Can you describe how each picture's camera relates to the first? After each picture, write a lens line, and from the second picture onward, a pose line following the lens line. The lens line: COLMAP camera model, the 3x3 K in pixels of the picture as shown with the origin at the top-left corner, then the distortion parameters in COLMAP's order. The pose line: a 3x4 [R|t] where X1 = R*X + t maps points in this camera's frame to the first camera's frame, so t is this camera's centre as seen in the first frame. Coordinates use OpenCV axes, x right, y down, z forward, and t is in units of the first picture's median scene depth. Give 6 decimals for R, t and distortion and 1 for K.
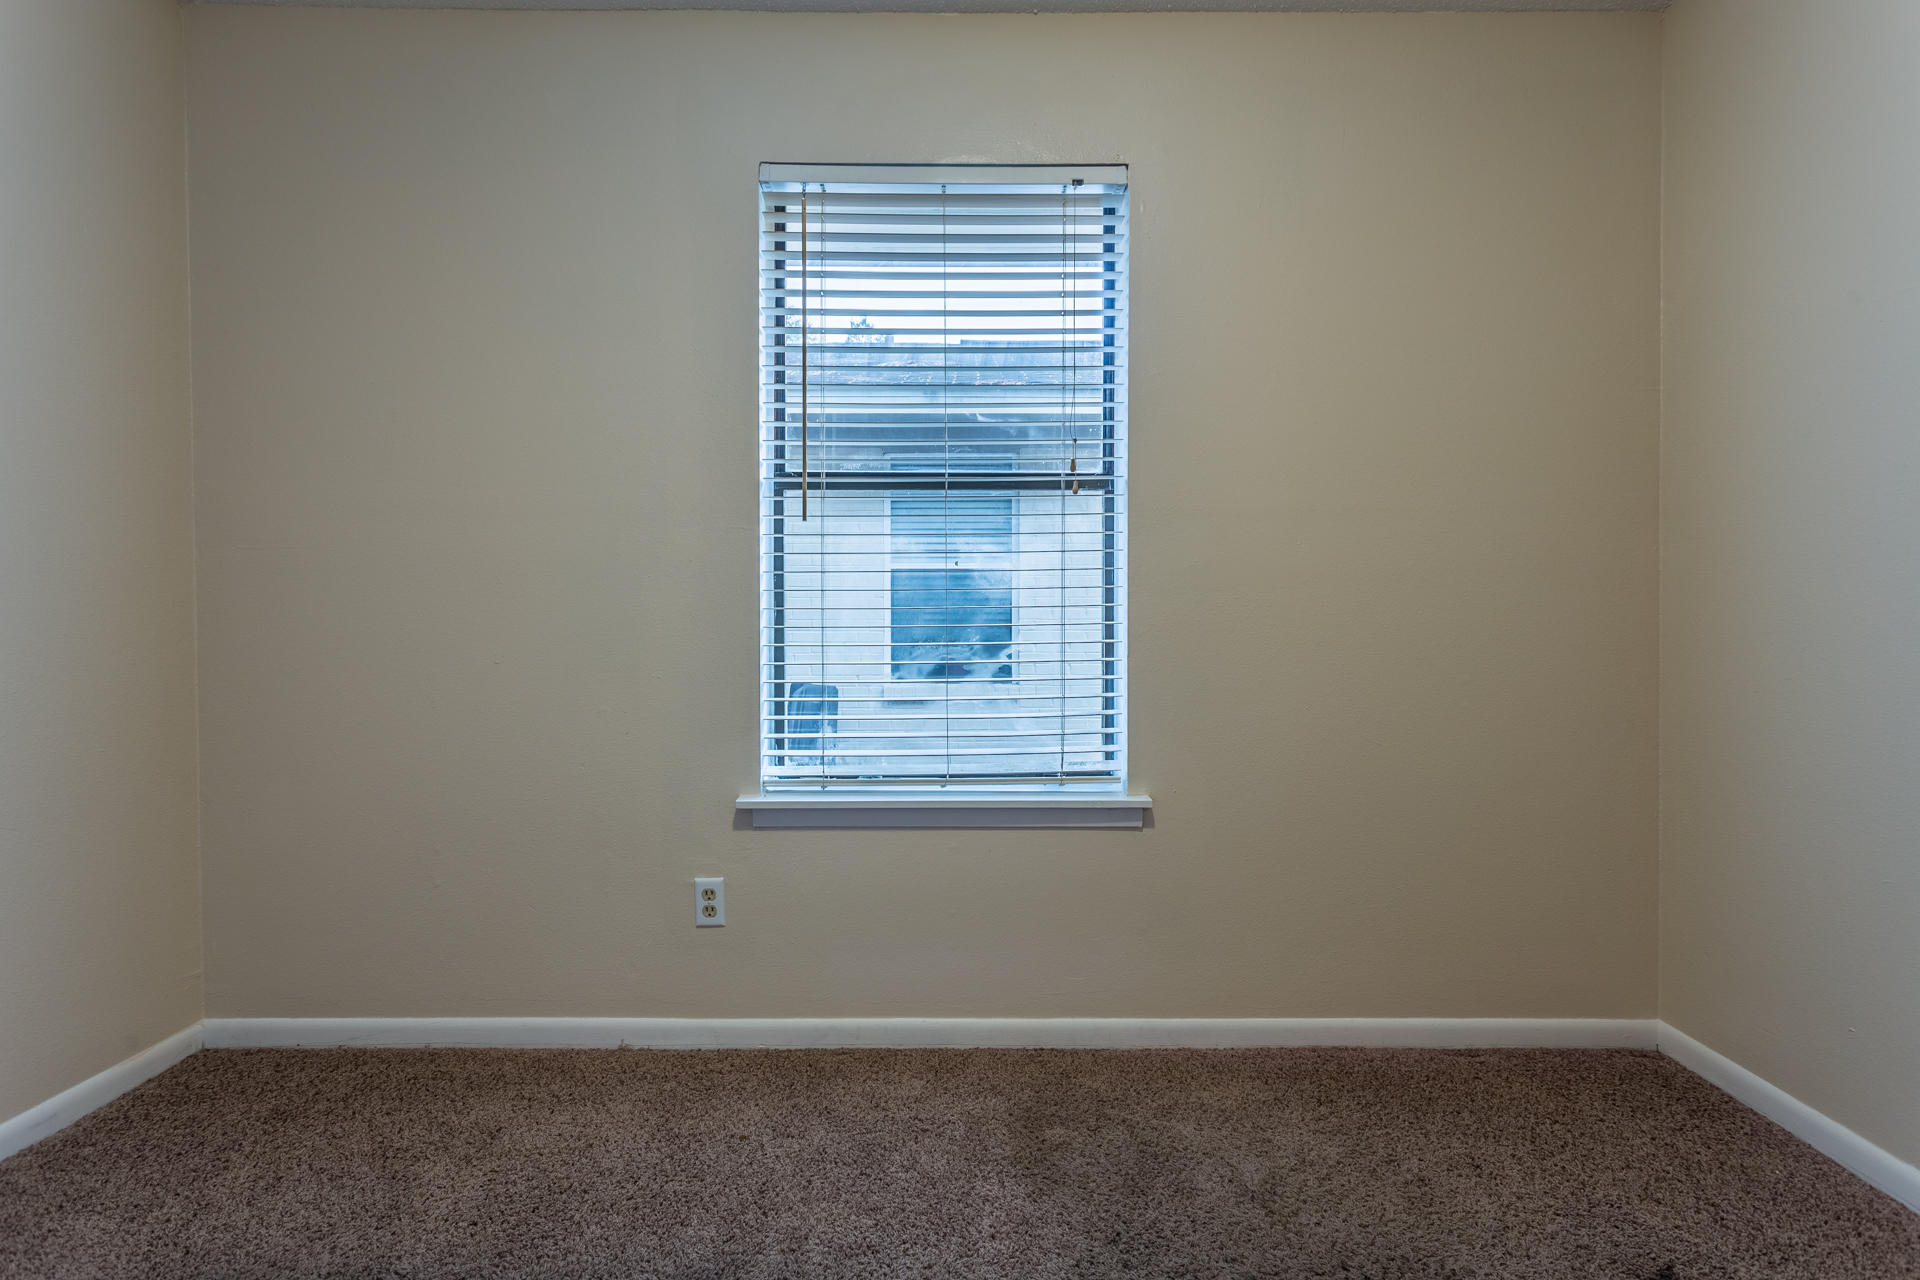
lens RADIAL K [[948.9, 0, 960.1], [0, 948.9, 651.0], [0, 0, 1]] dist [-0.001479, 0.001769]
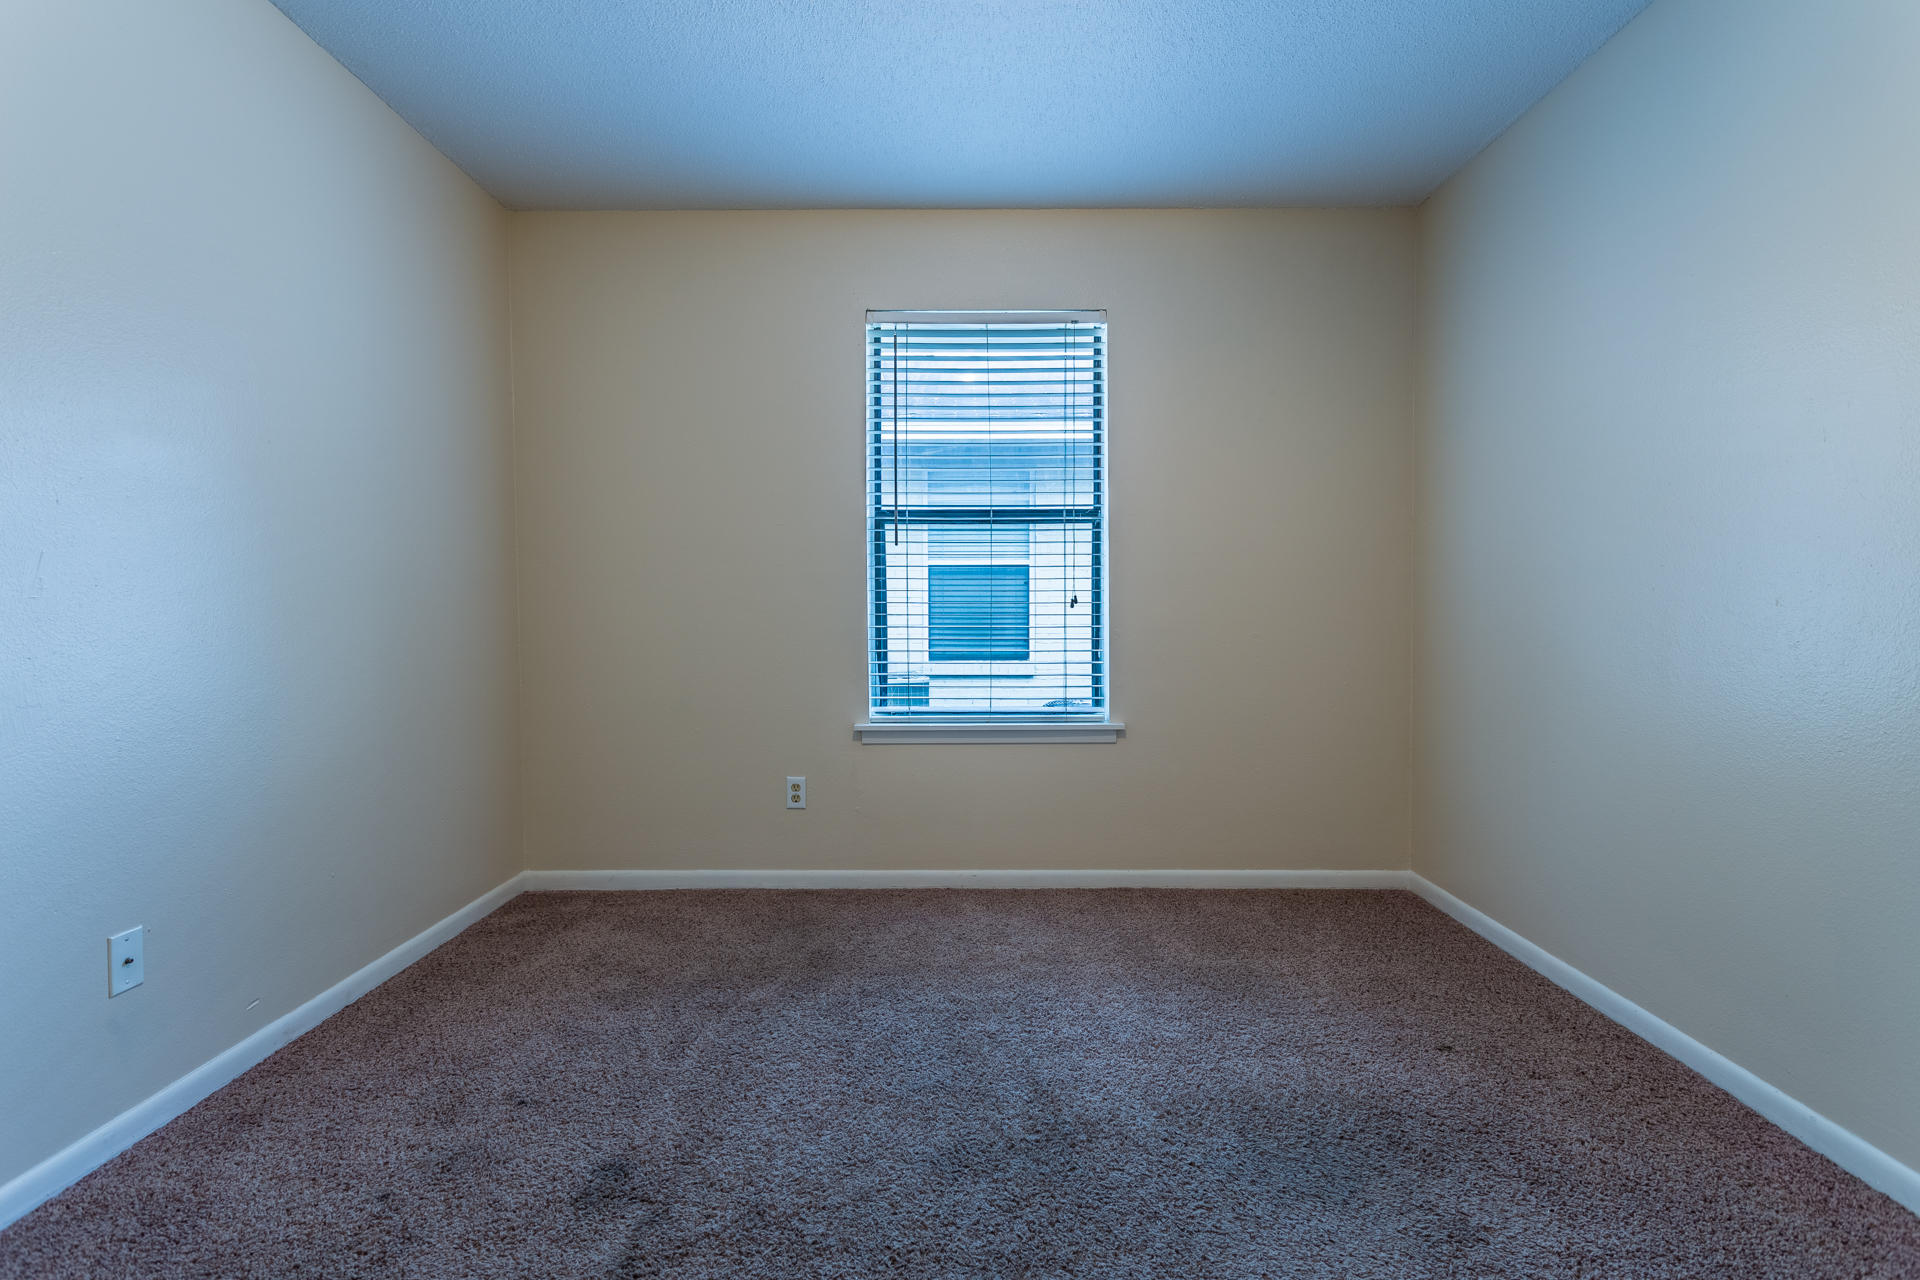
lens RADIAL K [[948.9, 0, 945.6], [0, 948.9, 623.9], [0, 0, 1]] dist [-0.001479, 0.001769]
pose [[0.999978, -0.003551, -0.005576, -0.075909], [0.003503, 0.999956, -0.008680, 0.002203], [0.005607, 0.008660, 0.999947, -0.509952]]
